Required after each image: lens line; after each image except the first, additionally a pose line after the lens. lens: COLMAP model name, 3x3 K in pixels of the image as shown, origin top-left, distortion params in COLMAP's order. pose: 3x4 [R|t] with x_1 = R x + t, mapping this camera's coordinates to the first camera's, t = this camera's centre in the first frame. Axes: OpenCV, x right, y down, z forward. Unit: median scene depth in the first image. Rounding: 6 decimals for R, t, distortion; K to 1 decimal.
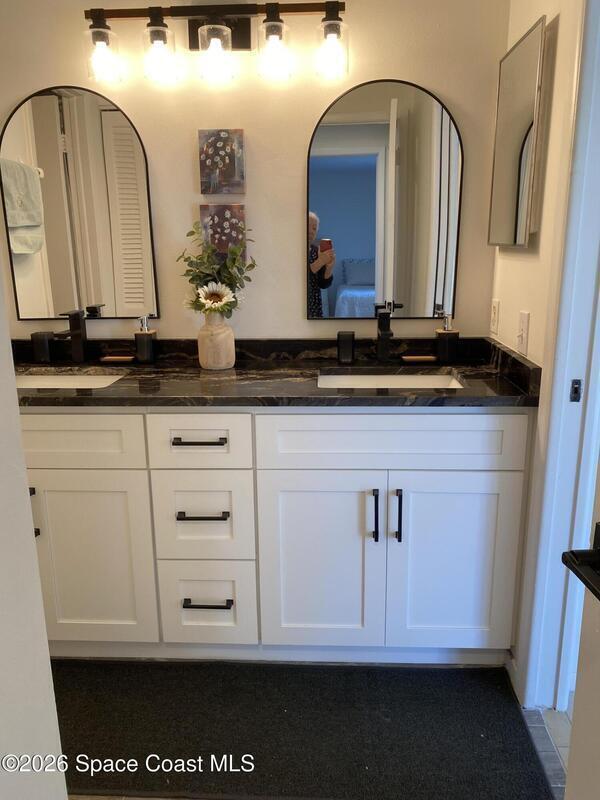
lens RADIAL K [[605.2, 0, 304.1], [0, 605.2, 397.5], [0, 0, 1]] dist [0.038143, -0.053063]
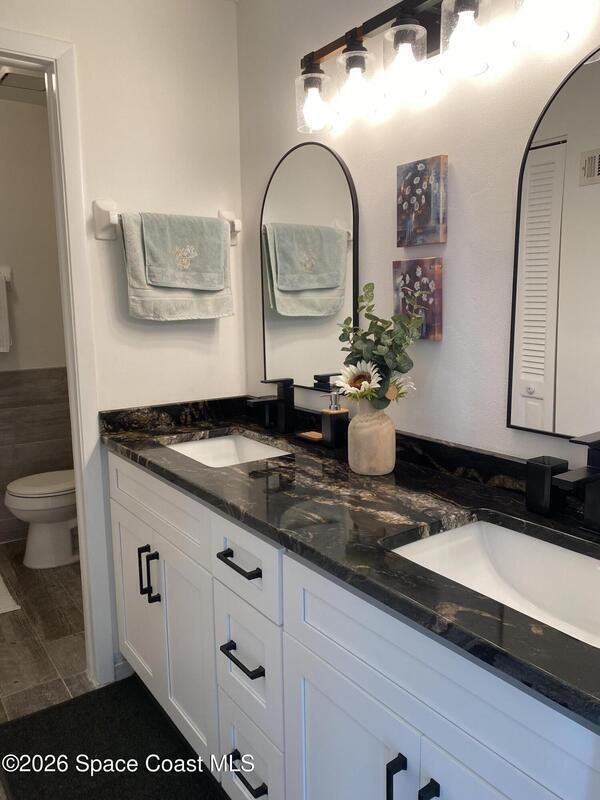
lens RADIAL K [[605.2, 0, 299.8], [0, 605.2, 400.9], [0, 0, 1]] dist [0.038143, -0.053063]
pose [[0.618040, 0.130105, -0.775306, 0.383648], [-0.184722, 0.982632, 0.017645, -0.134671], [0.764136, 0.132311, 0.631339, 0.448038]]
